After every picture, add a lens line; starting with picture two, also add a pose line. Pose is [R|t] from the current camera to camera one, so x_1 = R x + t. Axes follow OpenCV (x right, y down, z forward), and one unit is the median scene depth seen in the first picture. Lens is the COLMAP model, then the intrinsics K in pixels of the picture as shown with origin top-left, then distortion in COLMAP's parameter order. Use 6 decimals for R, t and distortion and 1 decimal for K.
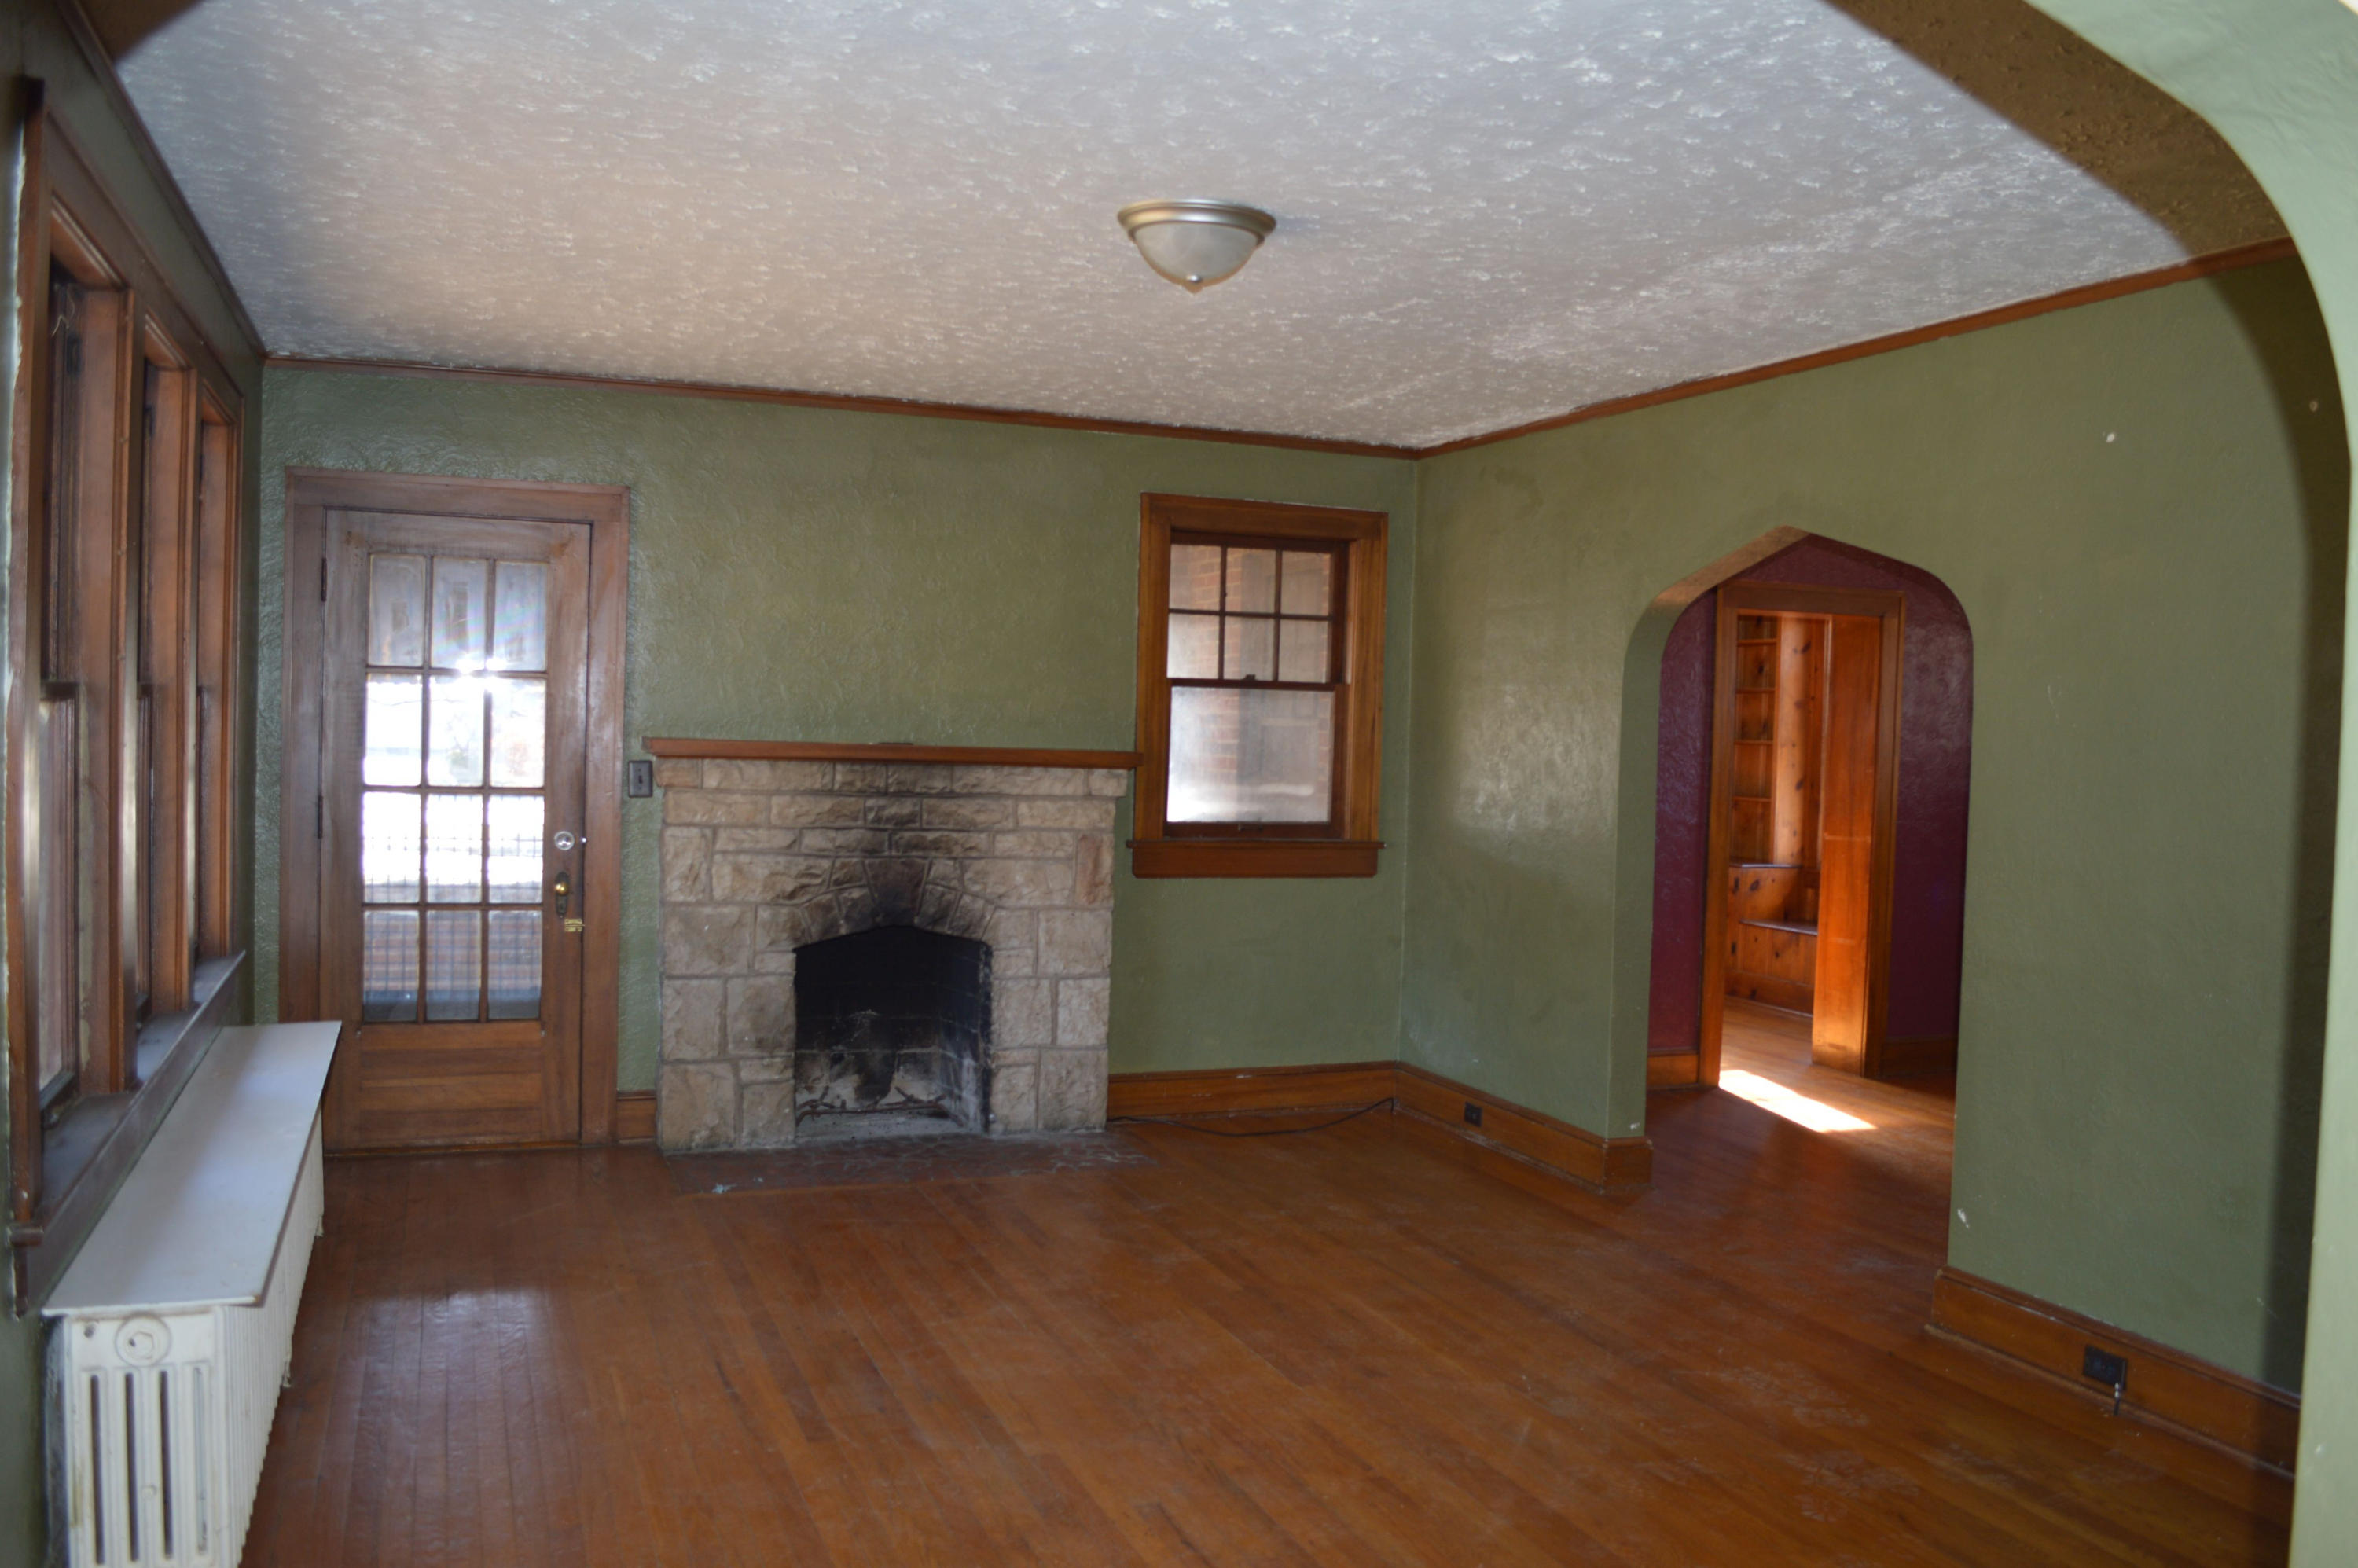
lens RADIAL K [[1865.8, 0, 1173.9], [0, 1865.8, 791.0], [0, 0, 1]] dist [-0.079709, -0.006431]
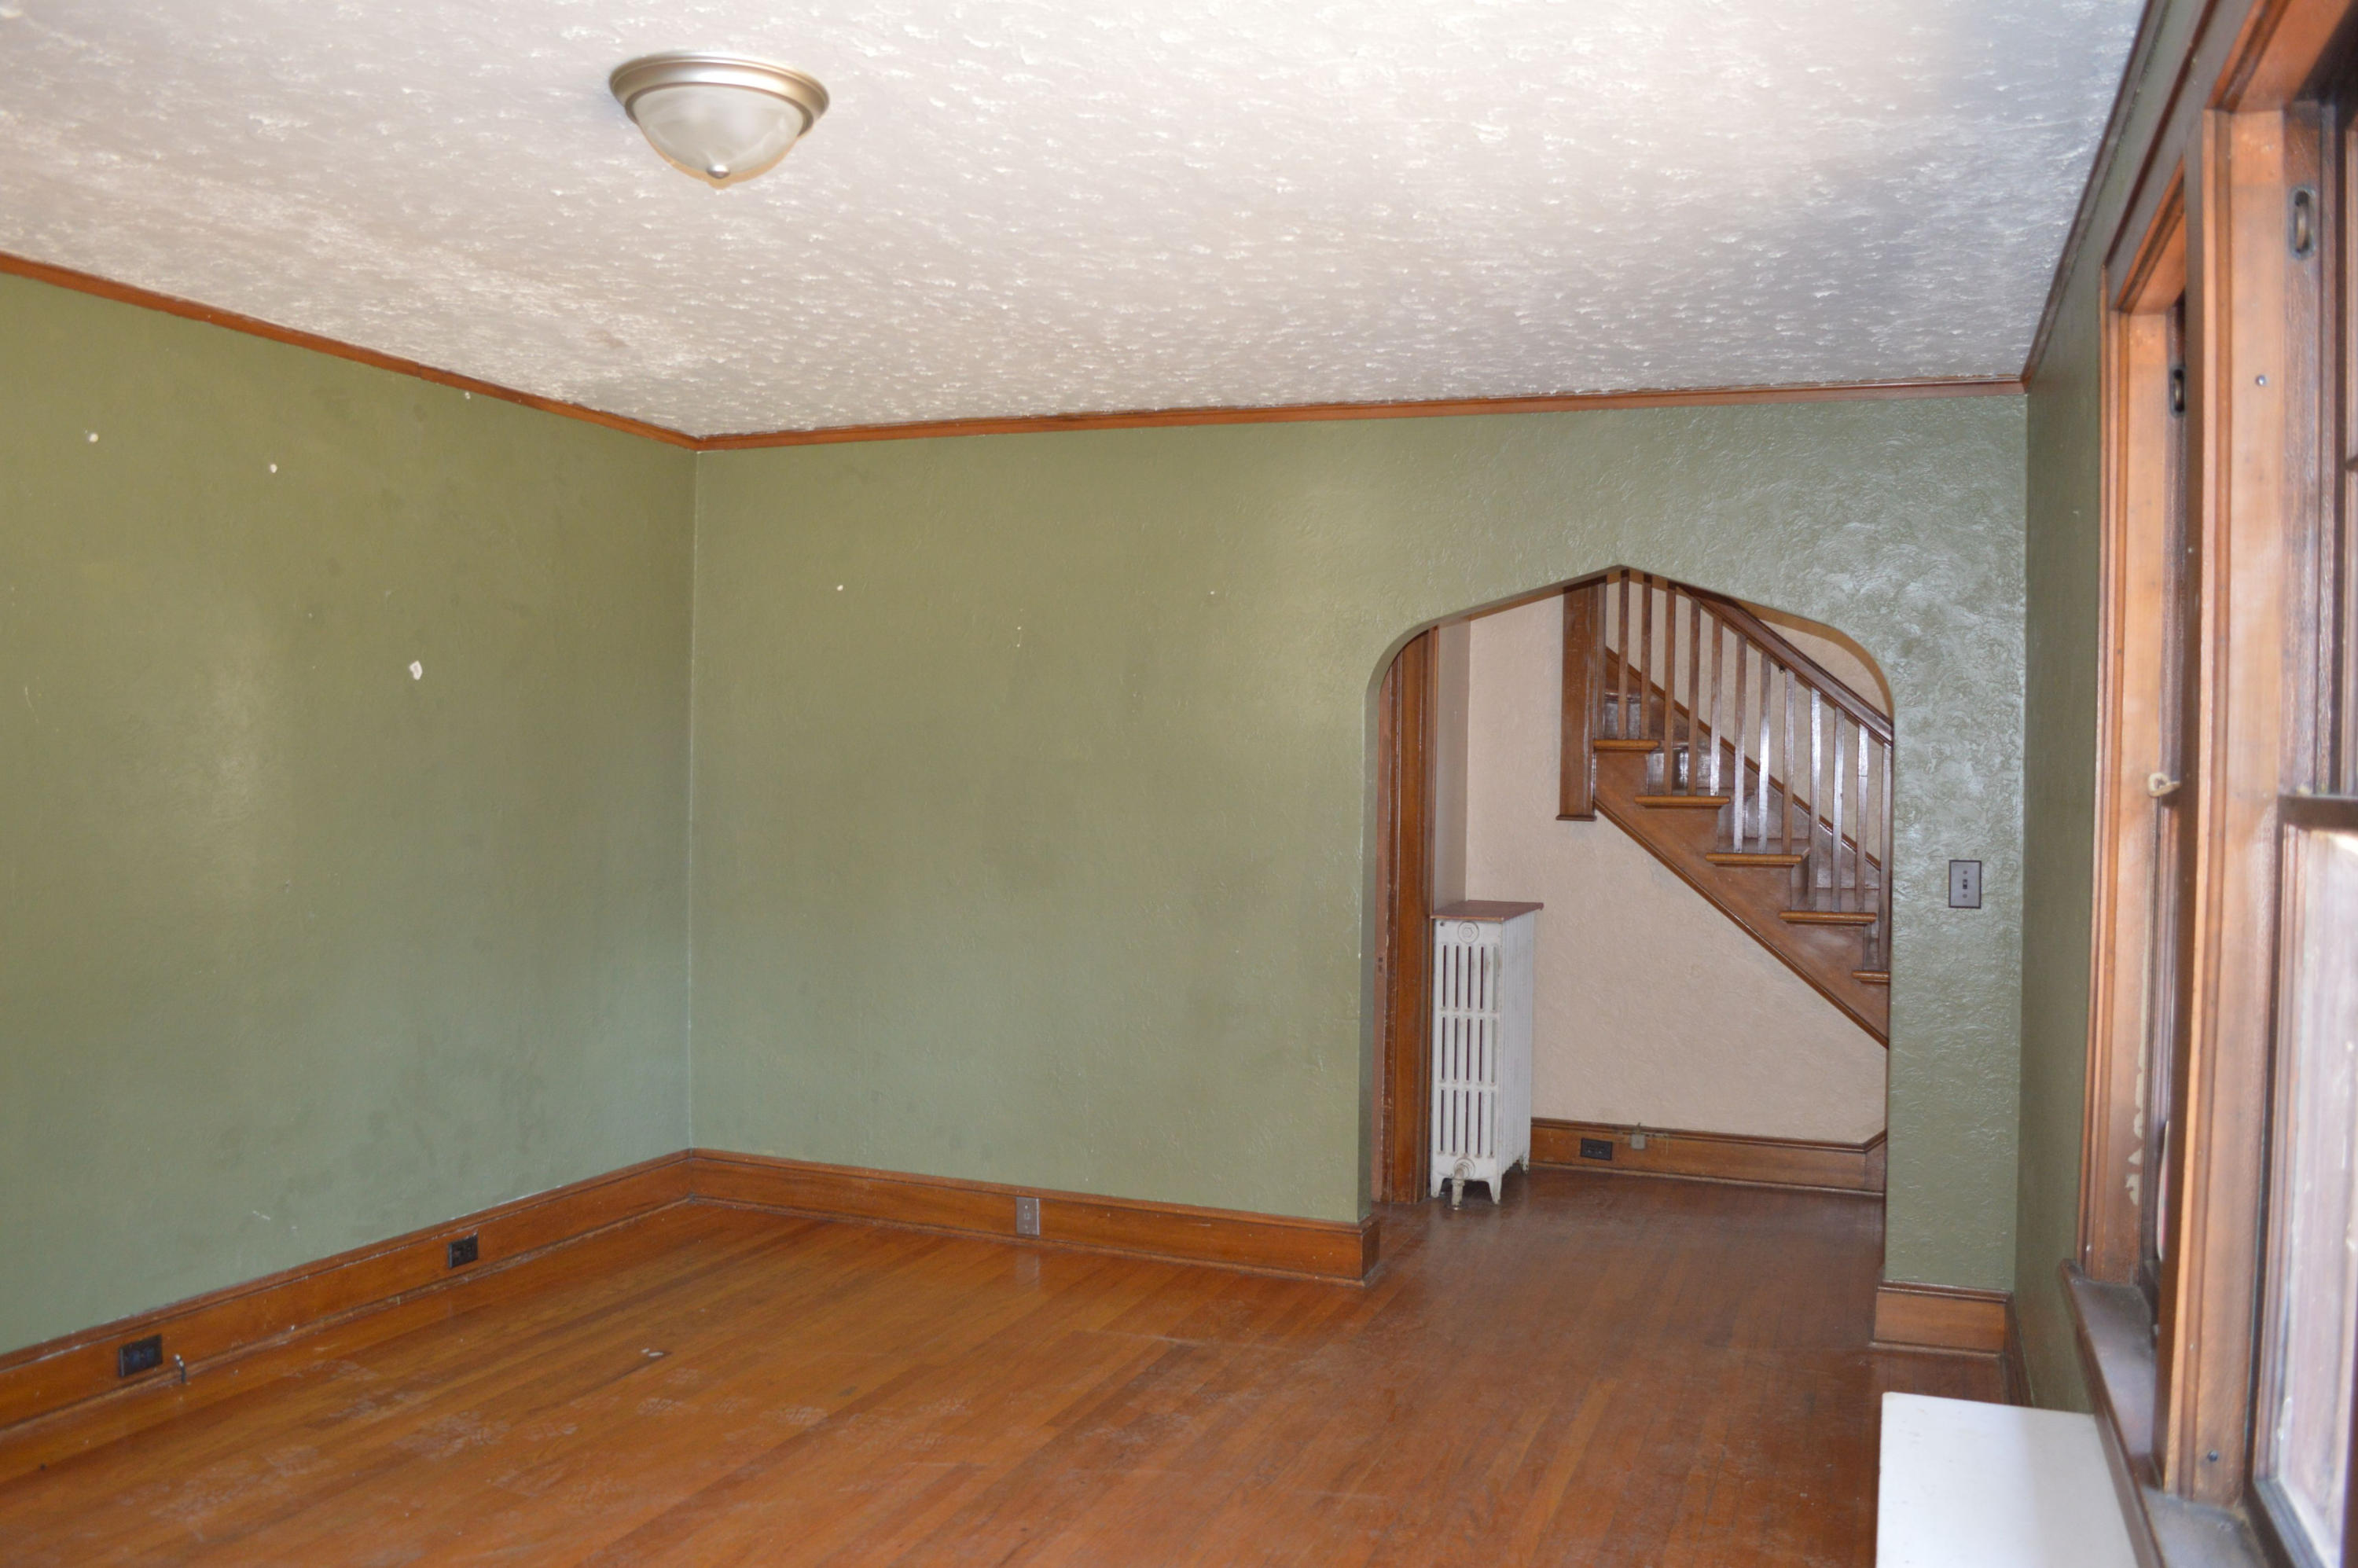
lens RADIAL K [[1865.8, 0, 1175.5], [0, 1865.8, 781.3], [0, 0, 1]] dist [-0.079709, -0.006431]
pose [[-0.731530, -0.050154, 0.679962, -0.660338], [-0.009881, 0.997966, 0.062980, -0.084998], [-0.681738, 0.039353, -0.730537, 1.484565]]
